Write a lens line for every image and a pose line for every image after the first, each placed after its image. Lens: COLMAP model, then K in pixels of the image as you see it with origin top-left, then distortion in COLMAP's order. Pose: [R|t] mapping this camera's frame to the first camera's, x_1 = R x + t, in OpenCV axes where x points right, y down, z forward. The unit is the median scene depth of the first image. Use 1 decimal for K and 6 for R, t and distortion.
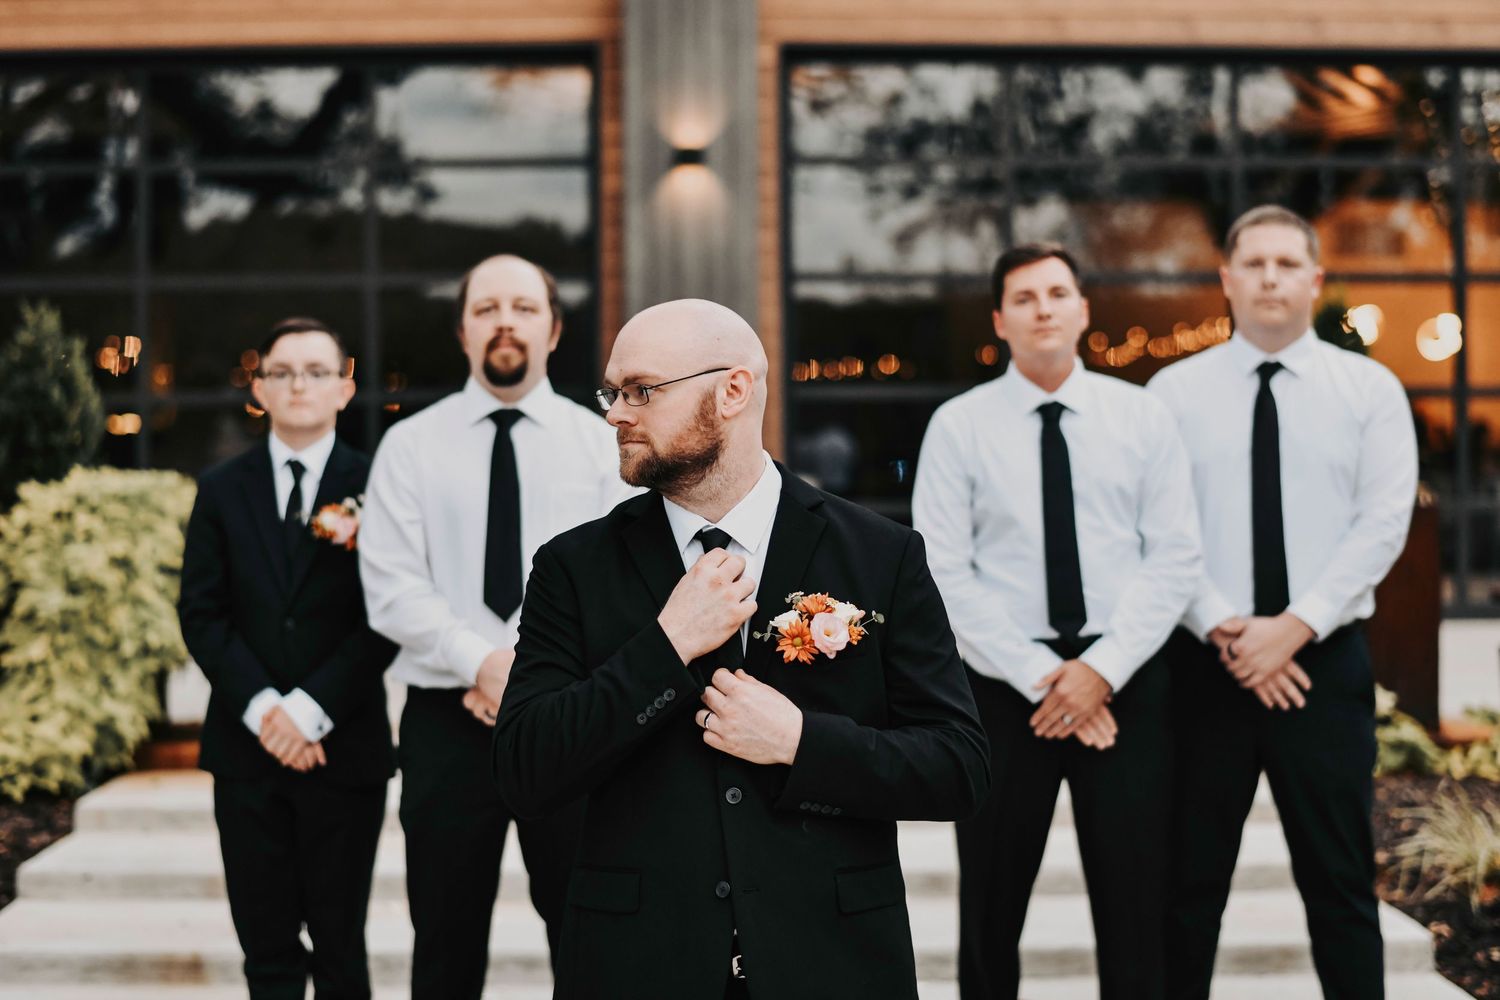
lens RADIAL K [[2562.9, 0, 752.0], [0, 2562.9, 498.6], [0, 0, 1]] dist [-0.168160, 0.000000]
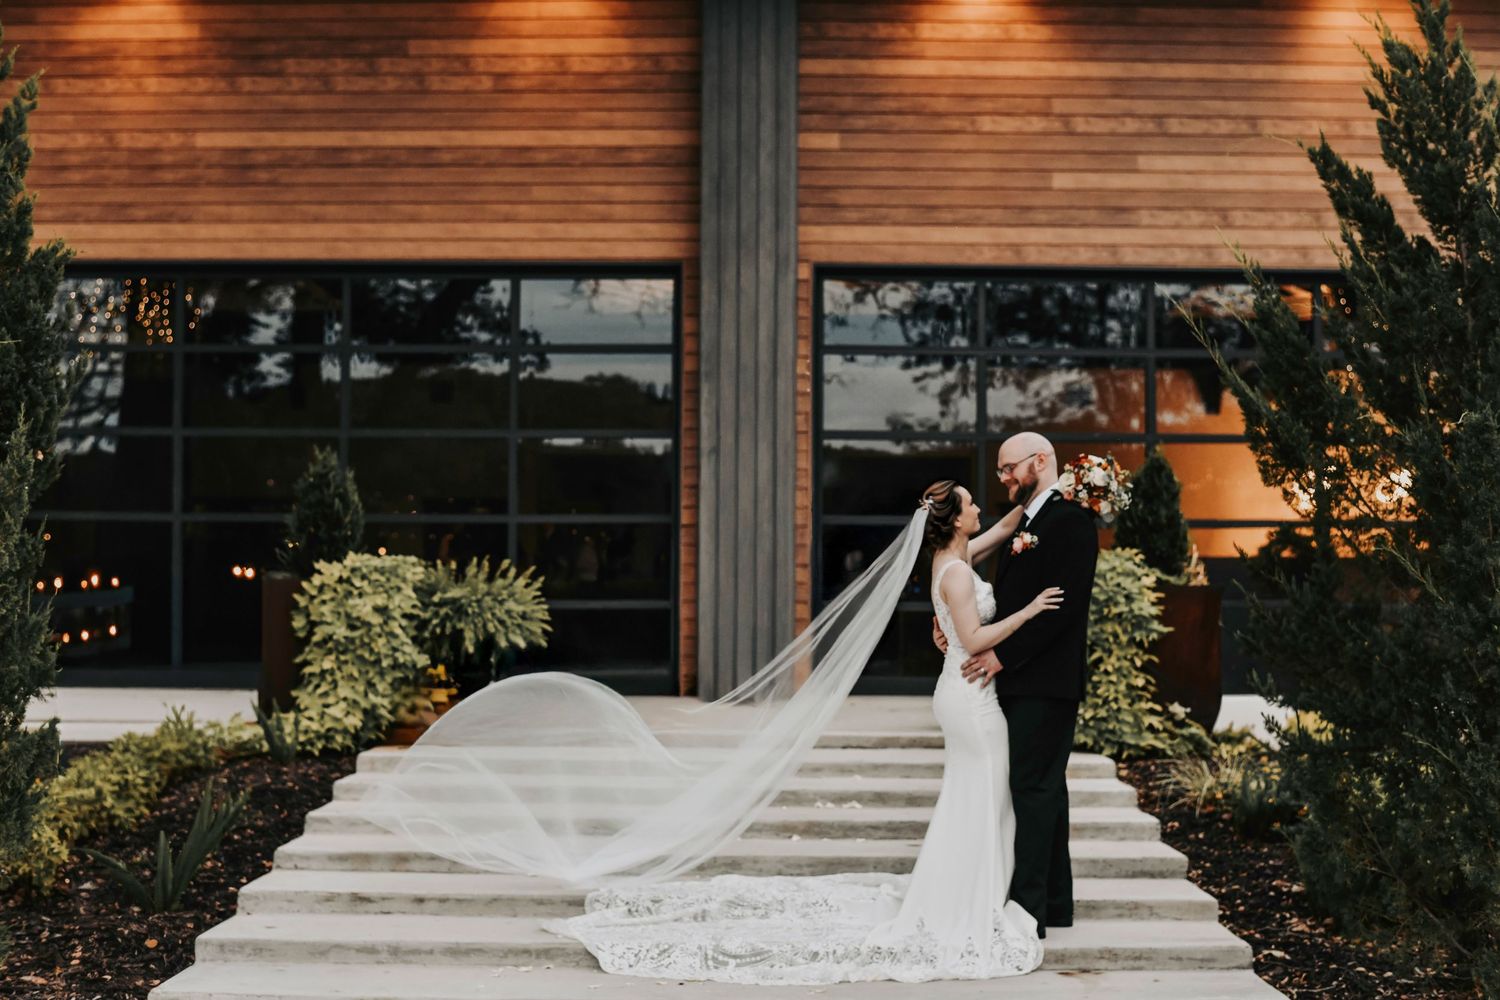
lens RADIAL K [[2562.9, 0, 746.6], [0, 2562.9, 501.1], [0, 0, 1]] dist [-0.168160, 0.000000]
pose [[0.999466, 0.011424, -0.030608, 0.028982], [-0.013193, 0.998215, -0.058240, 0.047344], [0.029888, 0.058613, 0.997833, -0.597027]]
